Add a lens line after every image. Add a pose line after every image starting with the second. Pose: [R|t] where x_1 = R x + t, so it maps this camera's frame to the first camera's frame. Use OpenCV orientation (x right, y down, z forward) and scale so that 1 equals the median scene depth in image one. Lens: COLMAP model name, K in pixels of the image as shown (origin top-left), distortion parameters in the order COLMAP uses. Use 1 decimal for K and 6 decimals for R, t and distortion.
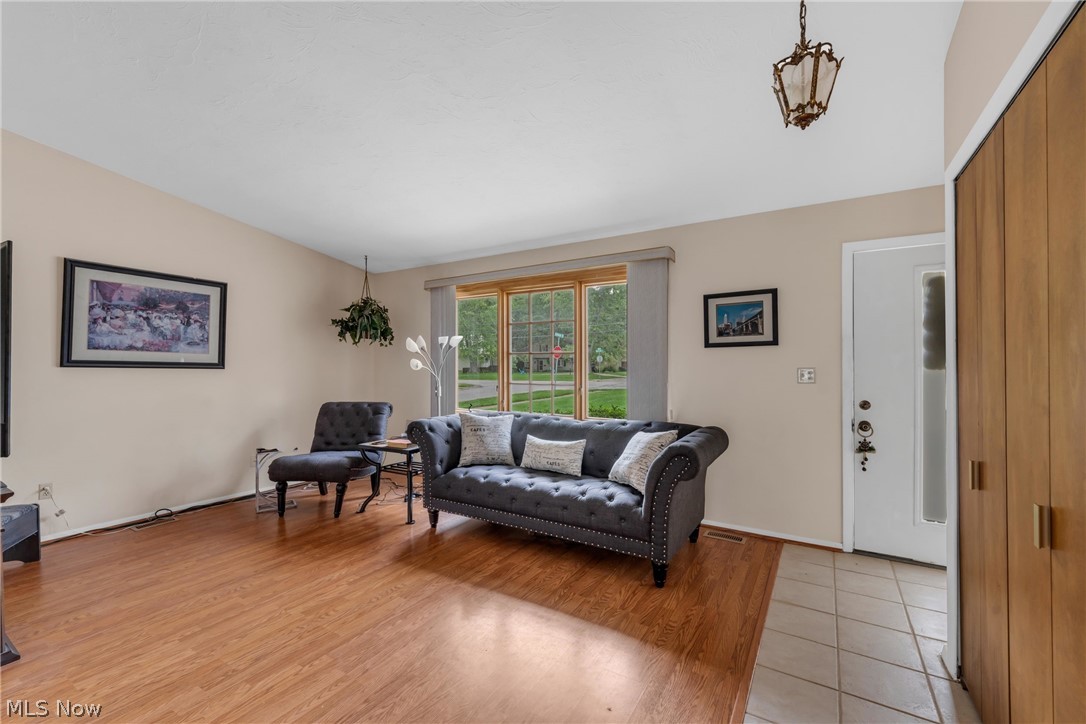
lens RADIAL K [[446.7, 0, 550.7], [0, 446.7, 363.8], [0, 0, 1]] dist [-0.001976, -0.000071]
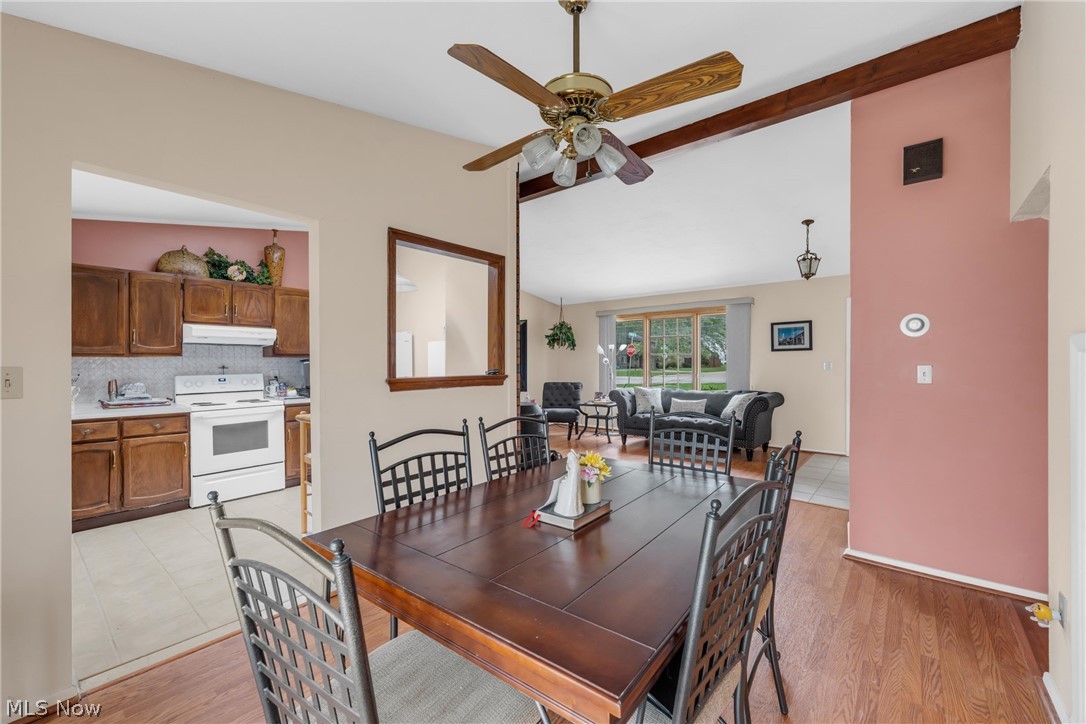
lens RADIAL K [[446.7, 0, 545.4], [0, 446.7, 365.1], [0, 0, 1]] dist [-0.001976, -0.000071]
pose [[0.990994, -0.001667, -0.133892, -0.335747], [0.003102, 0.999940, 0.010505, -0.001332], [0.133867, -0.010826, 0.990940, -0.960142]]
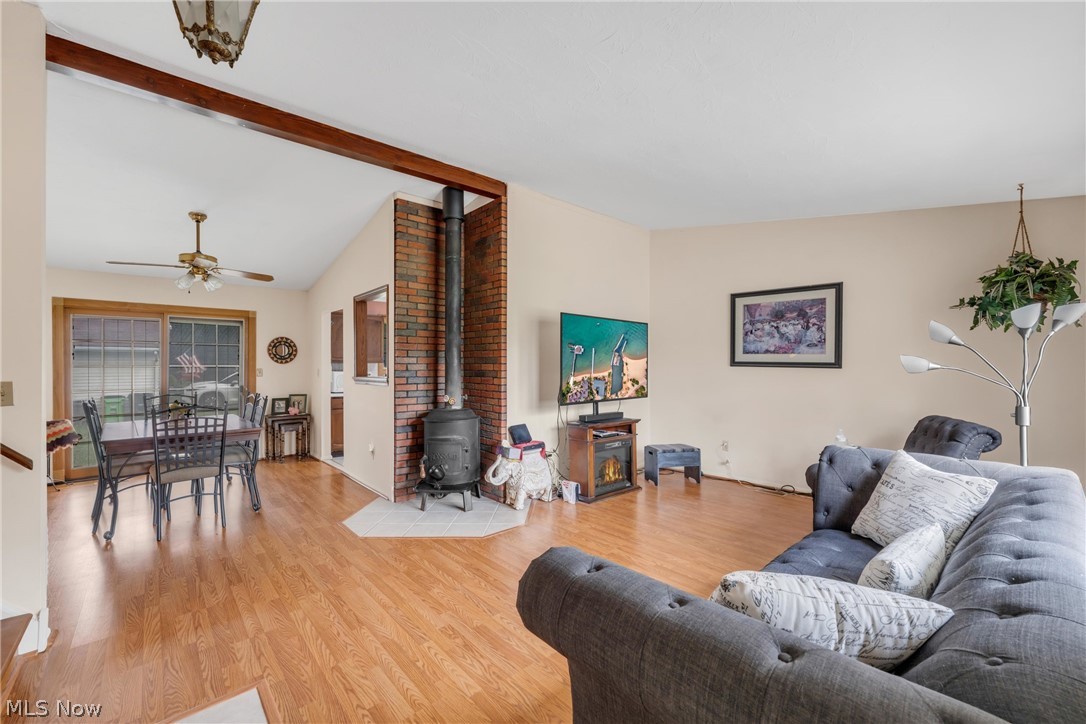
lens RADIAL K [[446.7, 0, 546.2], [0, 446.7, 366.0], [0, 0, 1]] dist [-0.001976, -0.000071]
pose [[-0.295958, 0.002348, -0.955198, 0.482935], [0.007612, 0.999971, 0.000099, 0.001090], [0.955171, -0.007242, -0.295967, 0.766049]]
